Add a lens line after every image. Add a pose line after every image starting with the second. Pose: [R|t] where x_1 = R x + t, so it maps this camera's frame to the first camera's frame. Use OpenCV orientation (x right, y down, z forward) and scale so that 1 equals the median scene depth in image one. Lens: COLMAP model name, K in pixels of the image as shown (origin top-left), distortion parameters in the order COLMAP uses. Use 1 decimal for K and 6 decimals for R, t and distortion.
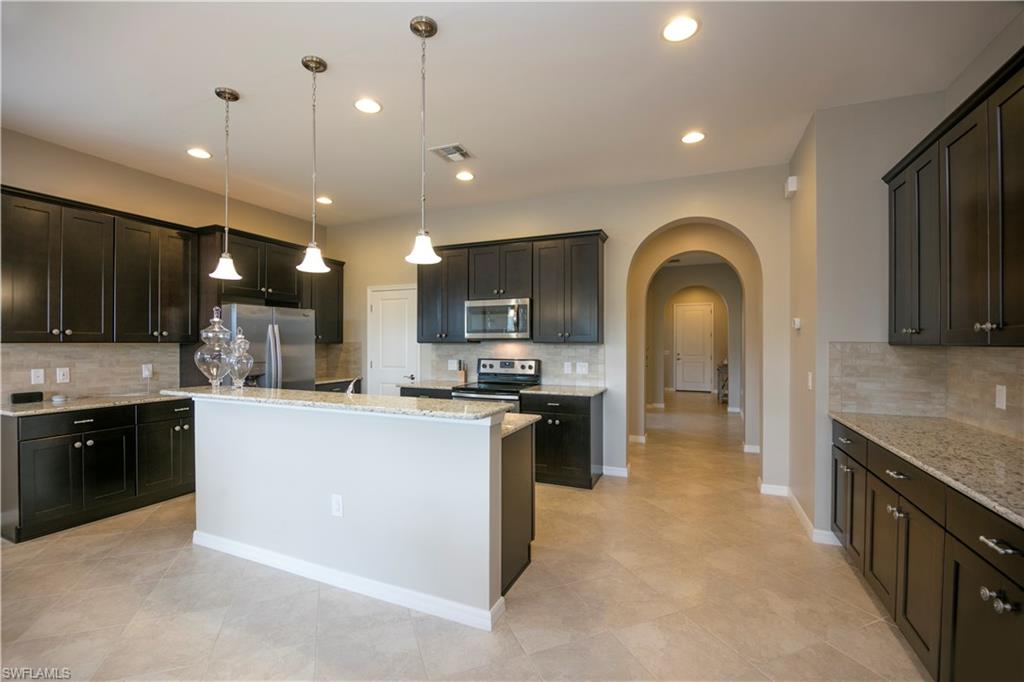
lens RADIAL K [[439.8, 0, 505.9], [0, 439.8, 343.8], [0, 0, 1]] dist [-0.001691, -0.000198]
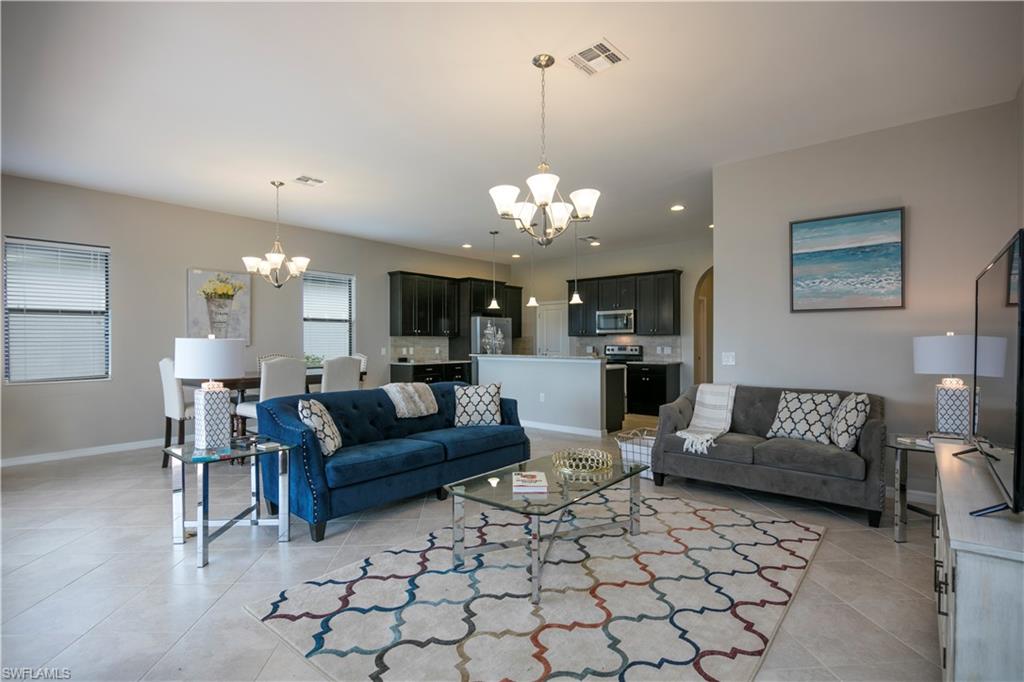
lens RADIAL K [[495.8, 0, 508.1], [0, 495.8, 343.6], [0, 0, 1]] dist [0.002476, 0.000074]
pose [[0.957245, -0.002965, -0.289264, 0.138876], [0.003214, 0.999995, 0.000386, 0.027170], [0.289262, -0.001300, 0.957249, -0.965006]]
